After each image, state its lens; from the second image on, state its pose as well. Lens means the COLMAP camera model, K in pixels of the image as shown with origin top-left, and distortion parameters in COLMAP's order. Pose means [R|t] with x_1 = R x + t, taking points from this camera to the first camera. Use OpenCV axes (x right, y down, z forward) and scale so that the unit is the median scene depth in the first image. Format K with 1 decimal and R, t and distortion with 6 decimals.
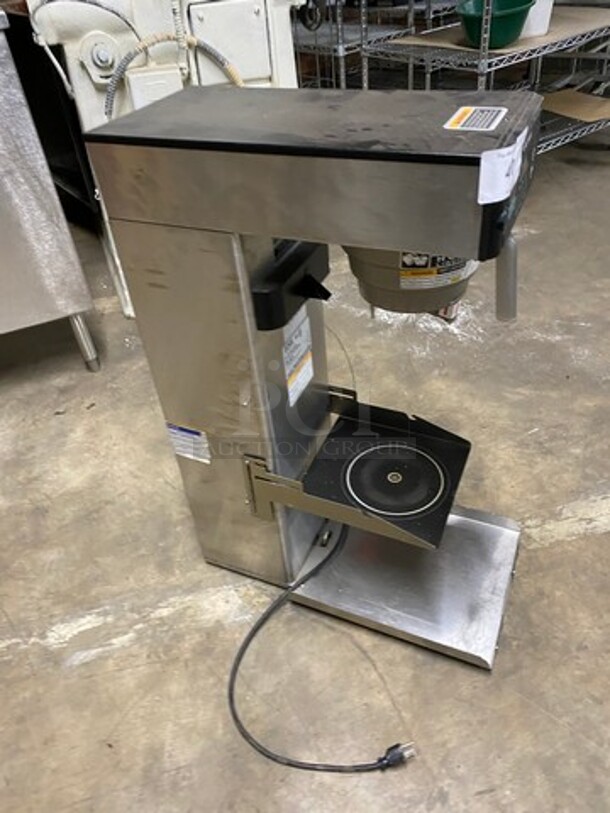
lens RADIAL K [[618.0, 0, 306.9], [0, 618.0, 388.7], [0, 0, 1]] dist [-0.000476, -0.000743]
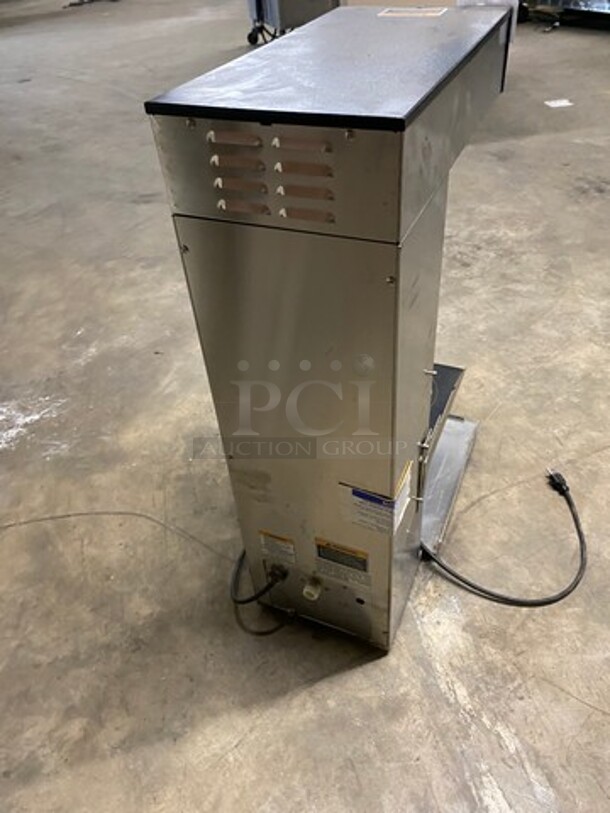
lens RADIAL K [[618.0, 0, 316.1], [0, 618.0, 405.5], [0, 0, 1]] dist [-0.003373, 0.003912]
pose [[-0.018282, -0.585155, 0.810716, -0.662450], [0.655420, 0.605316, 0.451683, -0.359140], [-0.755043, 0.539617, 0.372456, 0.635916]]
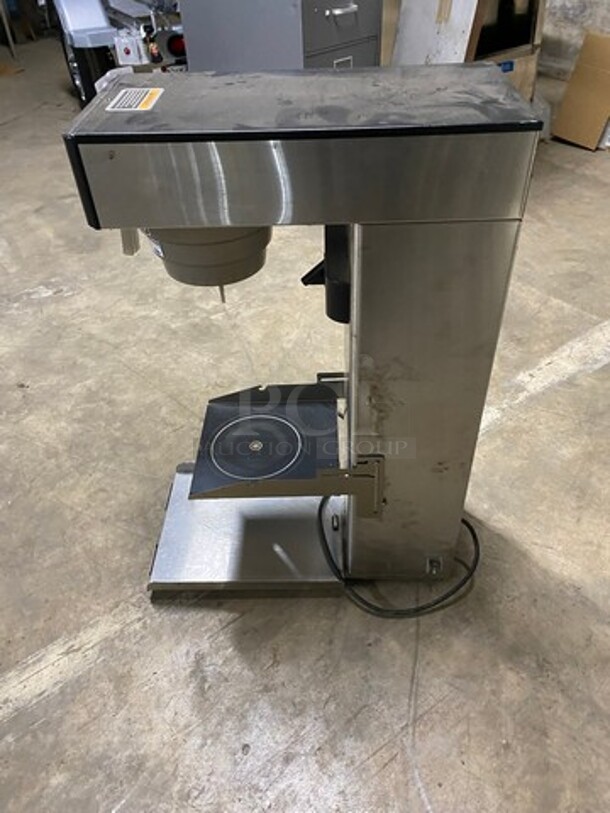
lens RADIAL K [[618.0, 0, 316.1], [0, 618.0, 405.5], [0, 0, 1]] dist [-0.003373, 0.003912]
pose [[-0.908774, 0.344742, -0.235124, 0.243743], [-0.165770, 0.218838, 0.961577, -0.806644], [0.382950, 0.912832, -0.141726, 1.007717]]
